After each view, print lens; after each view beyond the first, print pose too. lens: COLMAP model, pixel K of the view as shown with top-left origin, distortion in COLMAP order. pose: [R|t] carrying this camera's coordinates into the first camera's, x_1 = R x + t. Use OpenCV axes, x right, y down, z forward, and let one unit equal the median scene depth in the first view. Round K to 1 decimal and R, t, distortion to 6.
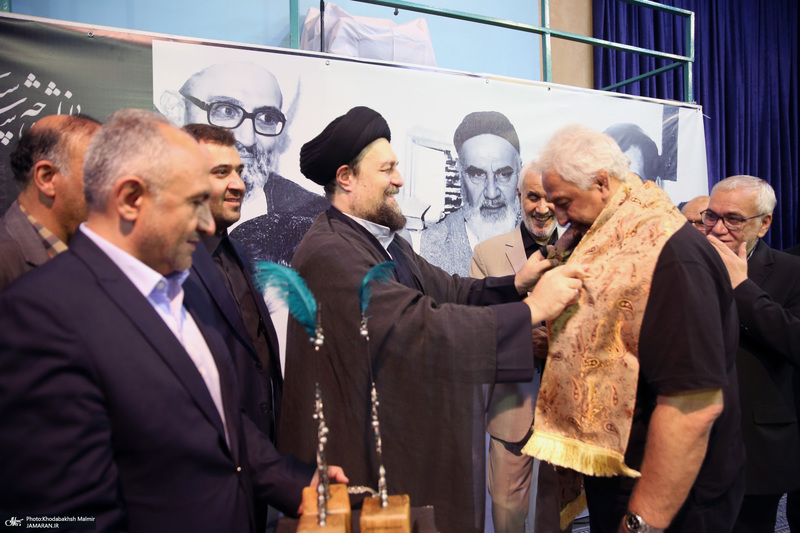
lens RADIAL K [[547.0, 0, 398.8], [0, 547.0, 254.6], [0, 0, 1]] dist [-0.117492, 0.097289]
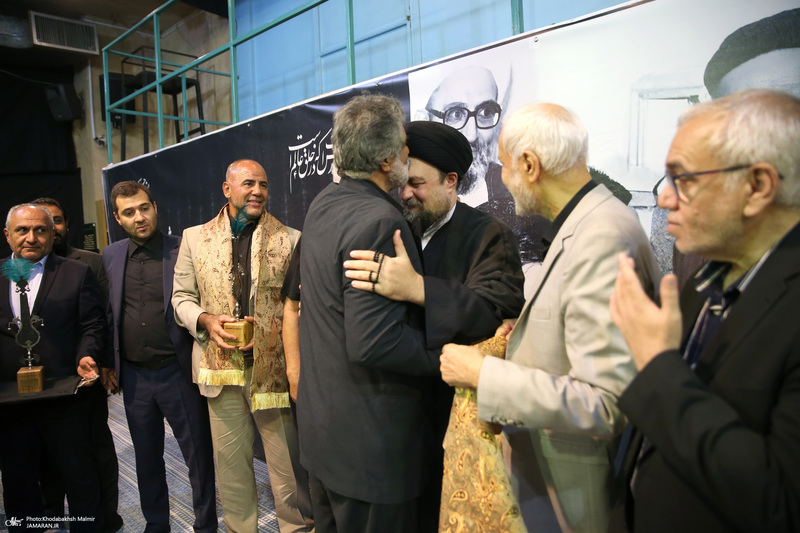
lens RADIAL K [[547.0, 0, 398.8], [0, 547.0, 254.6], [0, 0, 1]] dist [-0.117492, 0.097289]
pose [[0.415738, 0.015396, -0.909354, 0.643205], [0.003445, 0.999823, 0.018502, 0.009543], [0.909478, -0.010824, 0.415611, 0.376411]]
